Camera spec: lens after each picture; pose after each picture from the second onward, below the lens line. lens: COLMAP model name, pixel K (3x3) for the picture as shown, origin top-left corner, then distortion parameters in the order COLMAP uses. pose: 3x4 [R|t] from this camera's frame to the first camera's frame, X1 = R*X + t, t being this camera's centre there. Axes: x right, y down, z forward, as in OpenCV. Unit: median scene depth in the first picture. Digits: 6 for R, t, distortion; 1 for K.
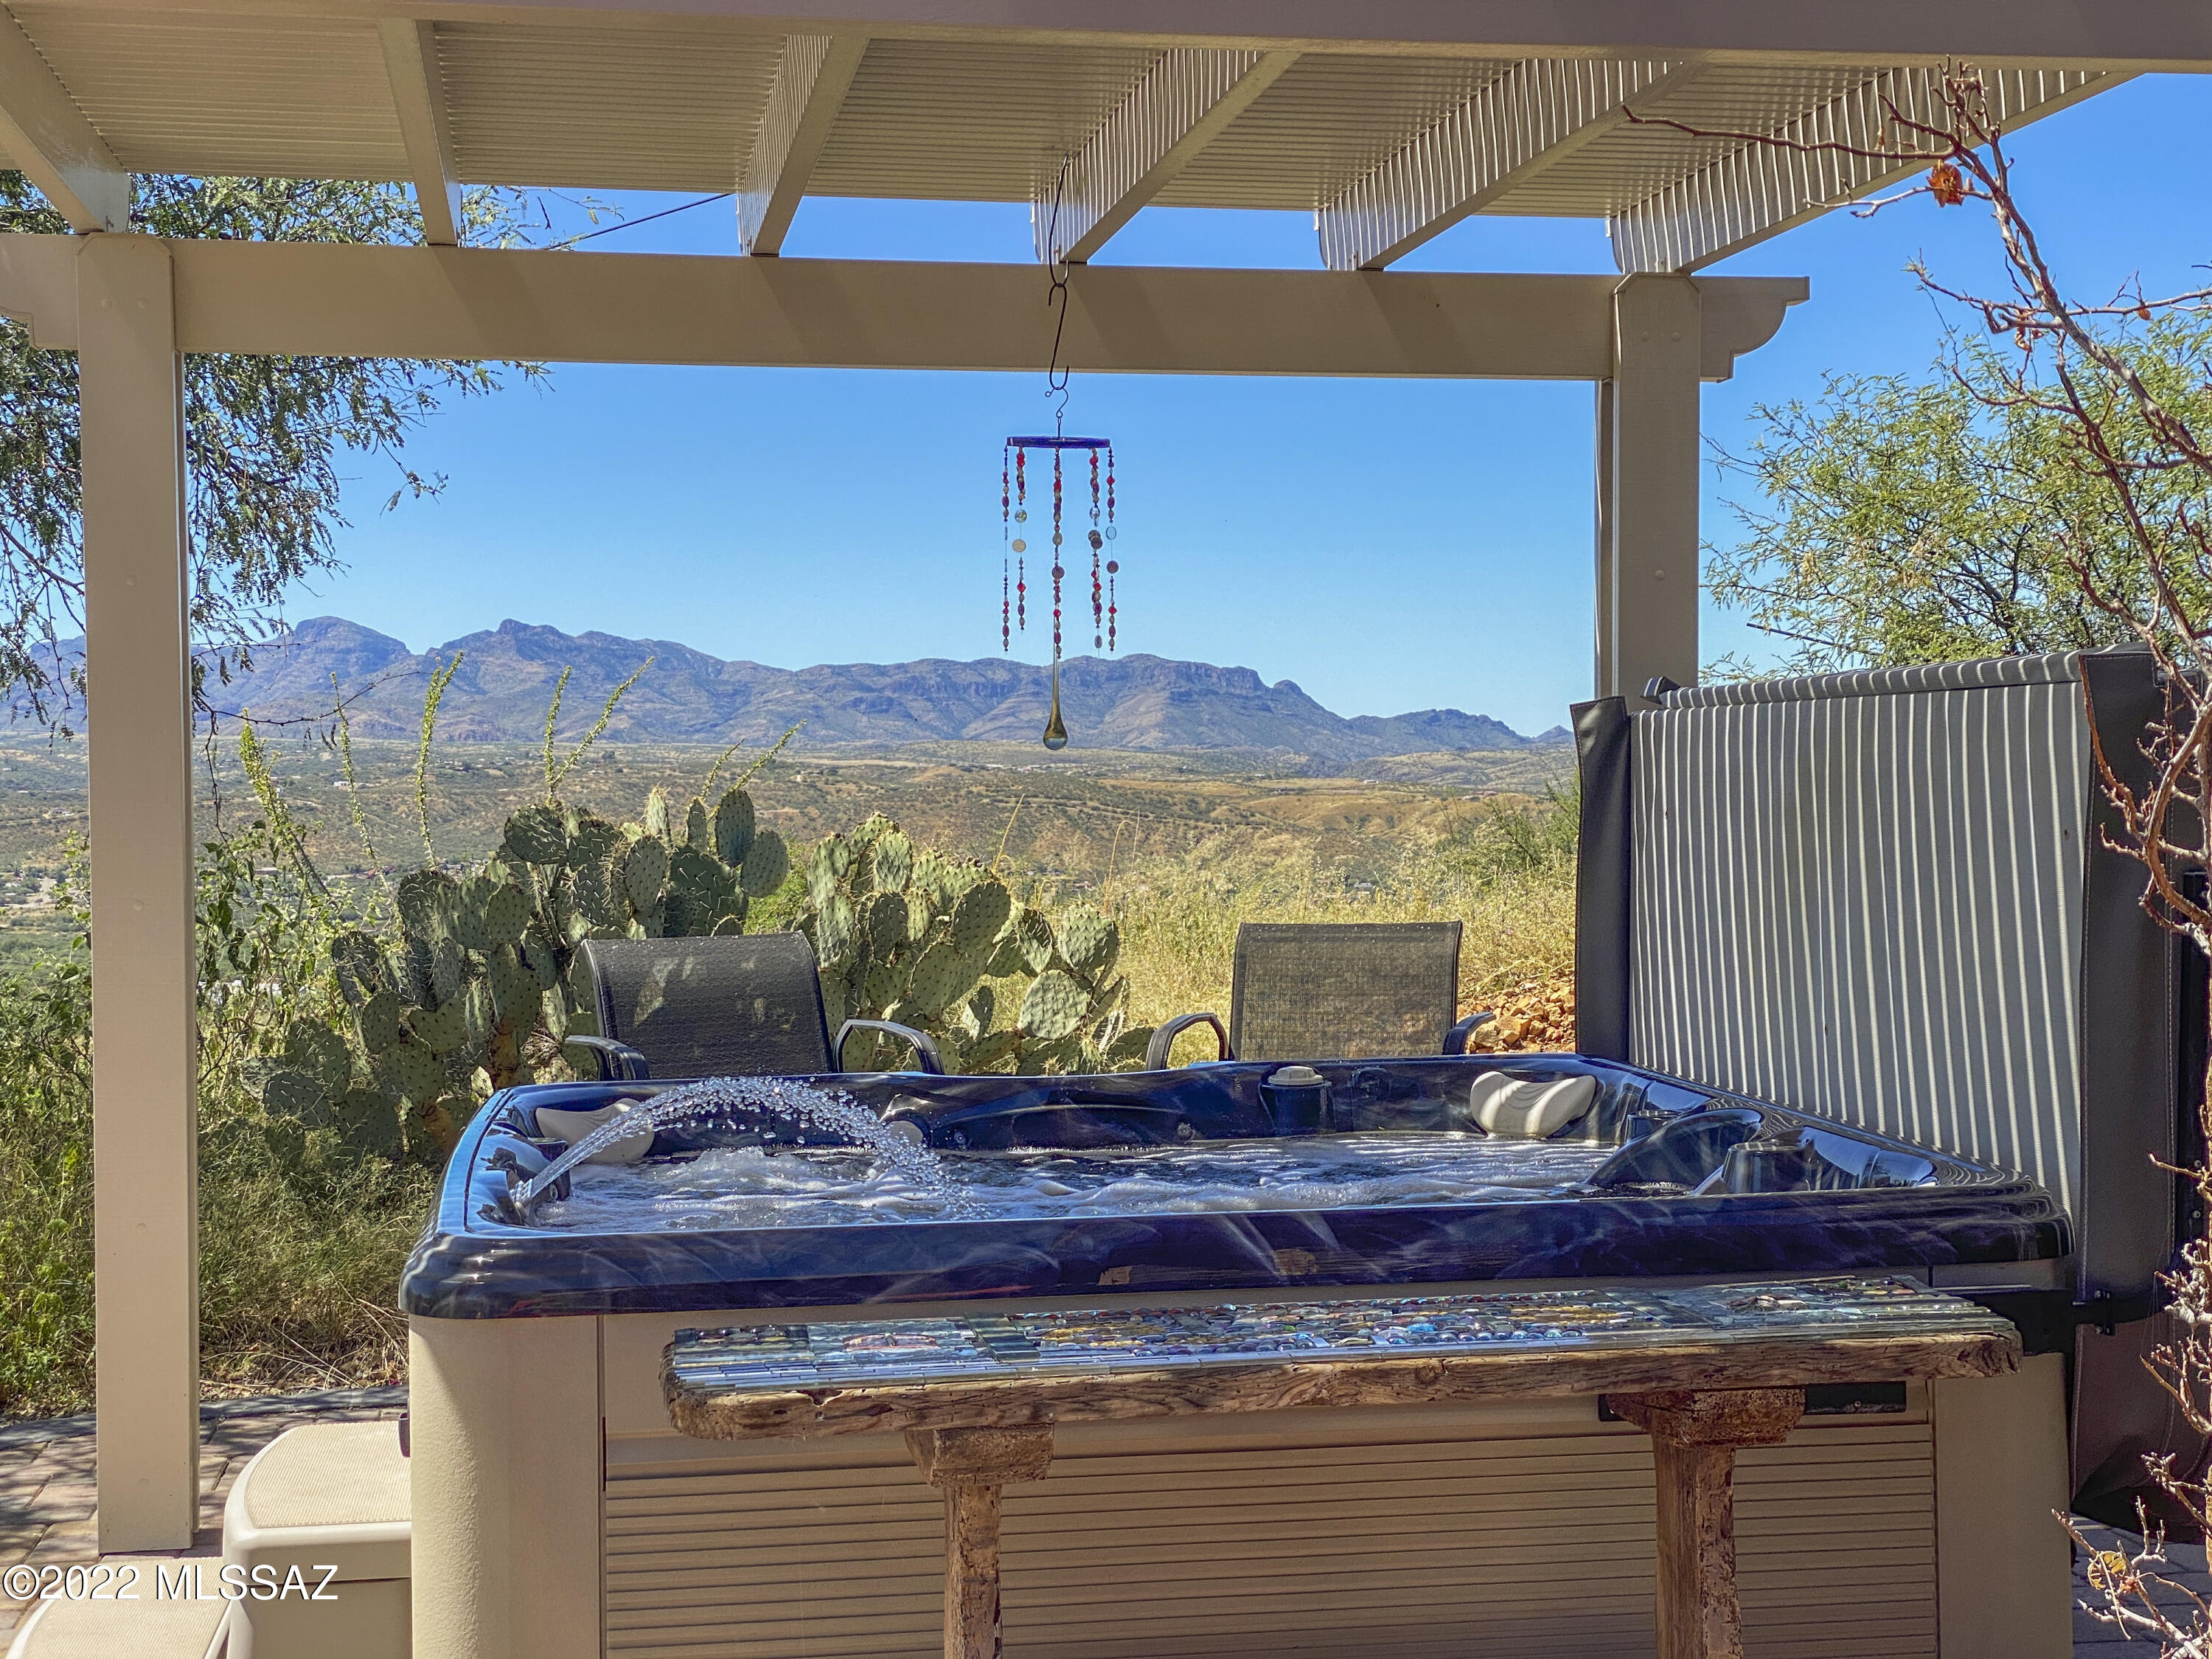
lens RADIAL K [[3493.2, 0, 1106.0], [0, 3493.2, 829.5], [0, 0, 1]] dist [0.149333, -0.086890]
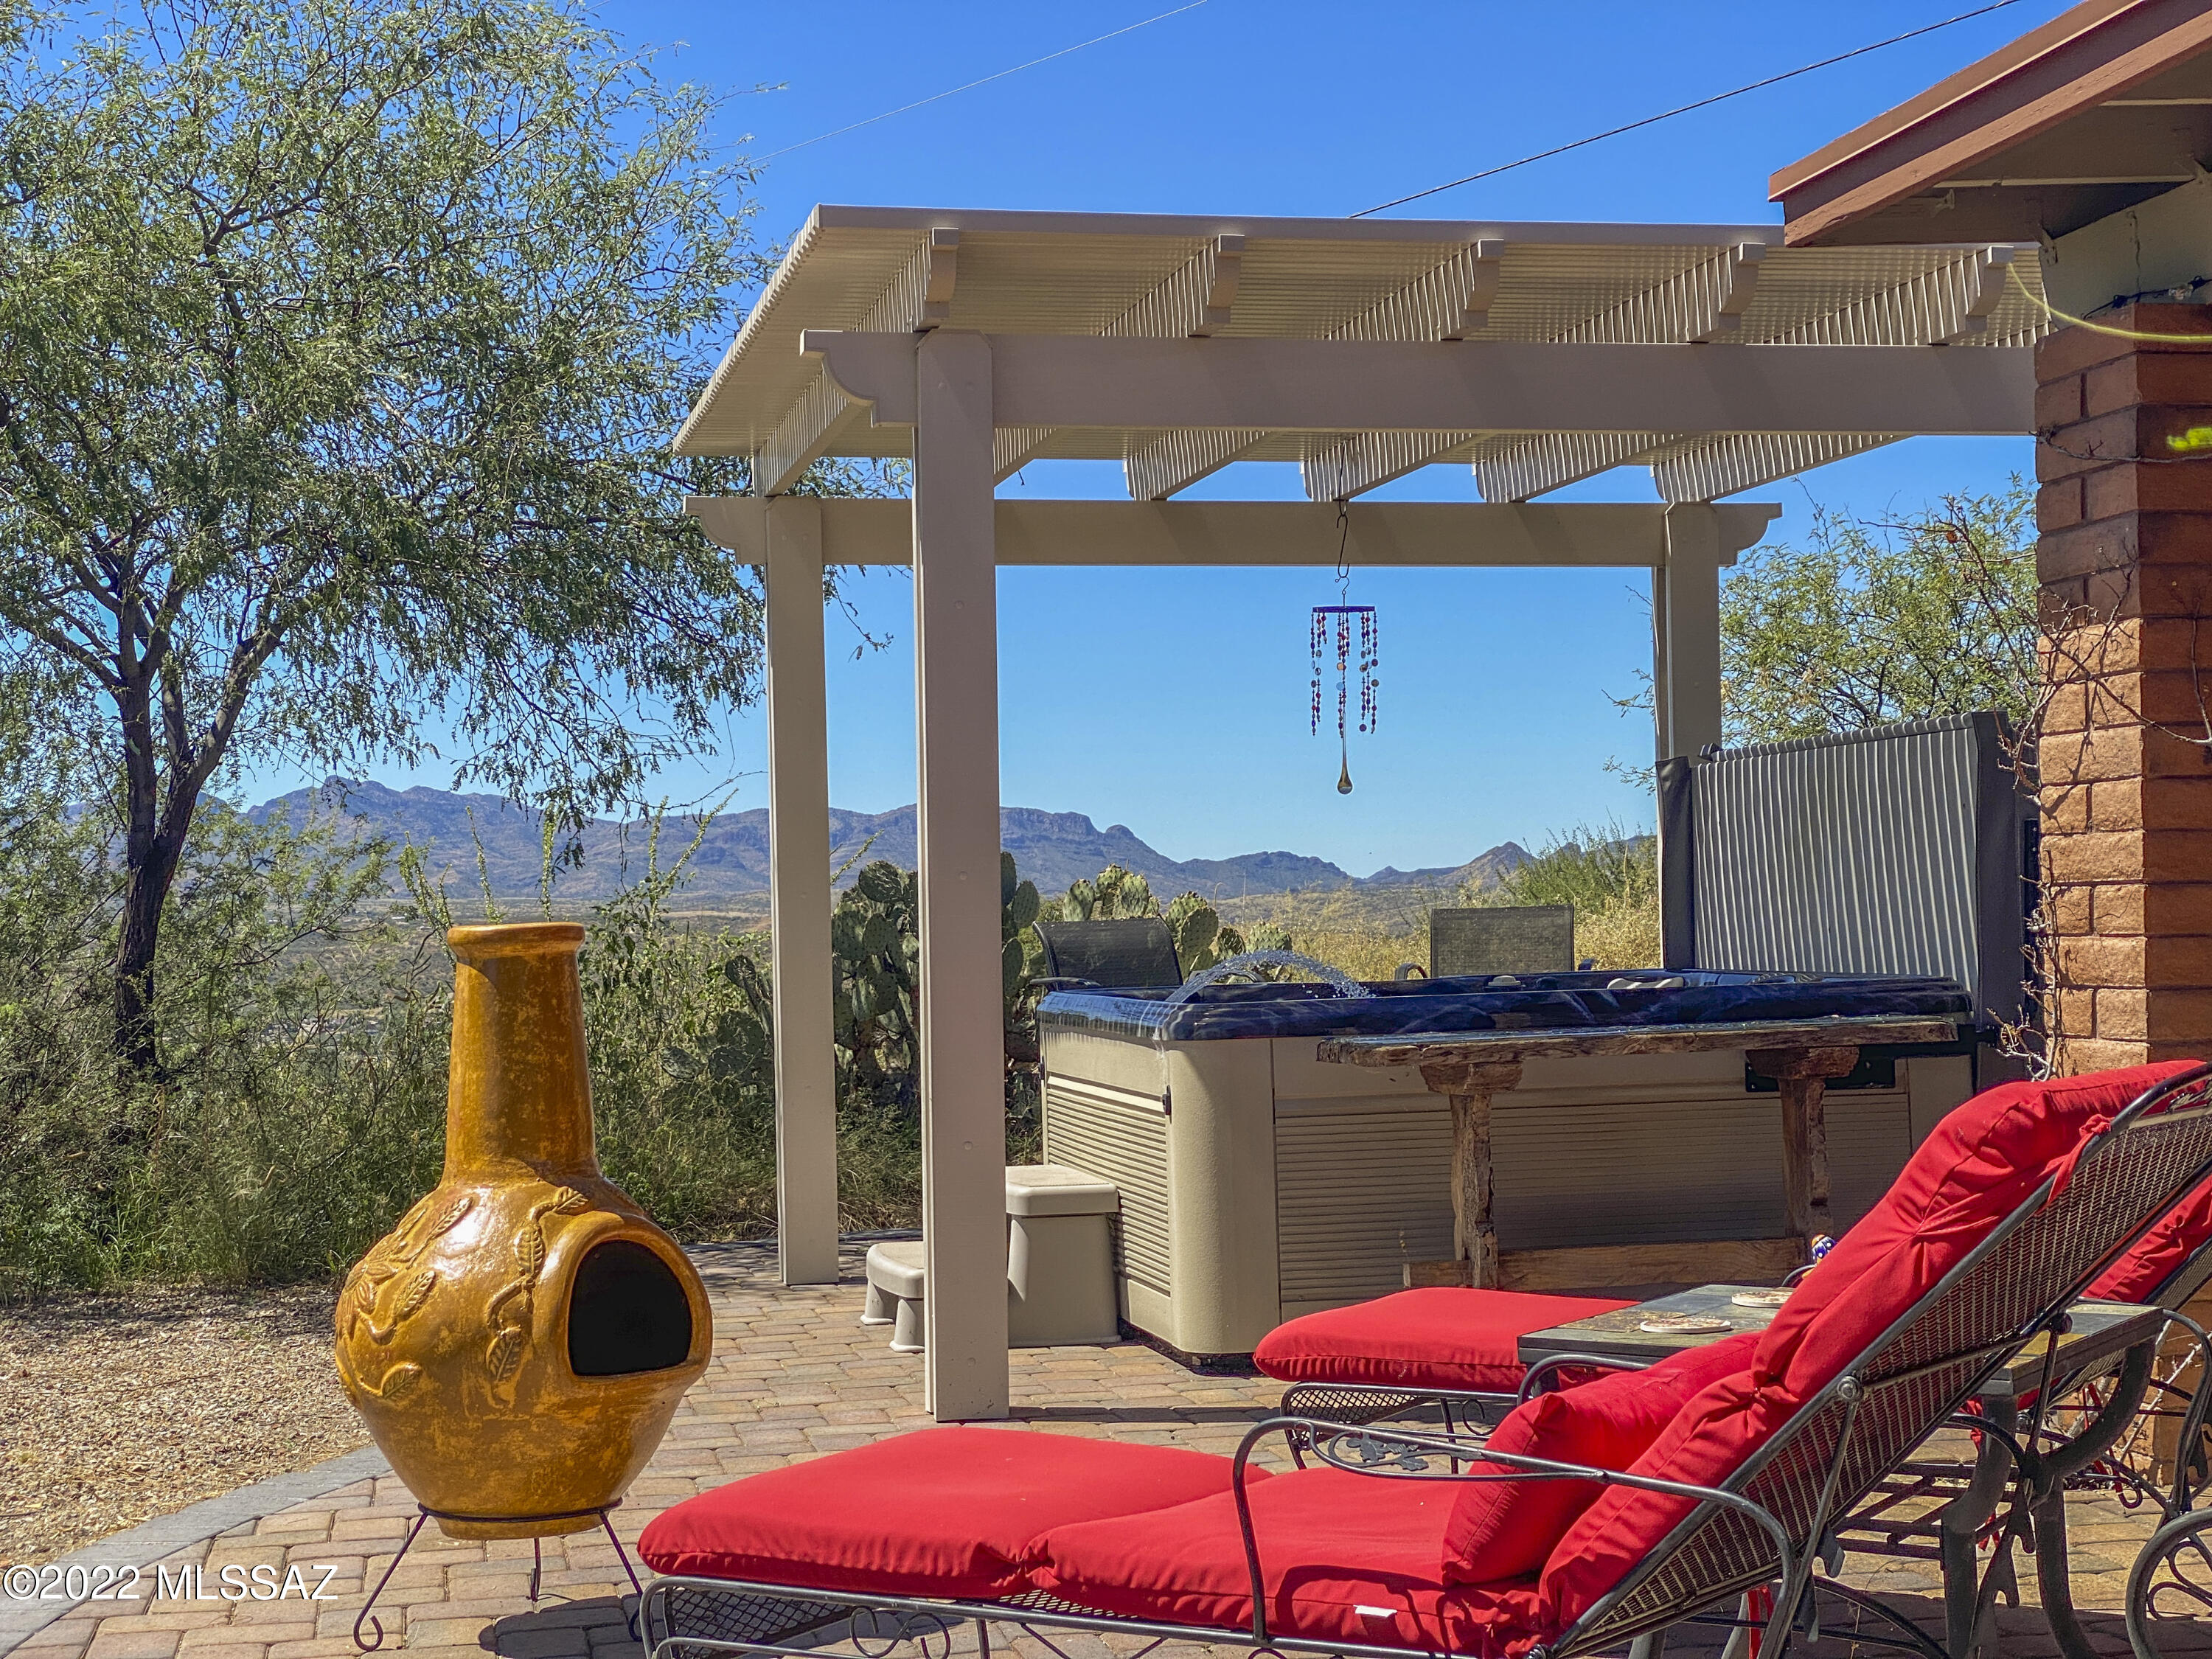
lens RADIAL K [[3493.2, 0, 1106.0], [0, 3493.2, 829.5], [0, 0, 1]] dist [0.149333, -0.086890]
pose [[0.998715, -0.014268, 0.048627, -0.204034], [0.016294, 0.999004, -0.041539, 0.059751], [-0.047986, 0.042278, 0.997953, -0.634447]]
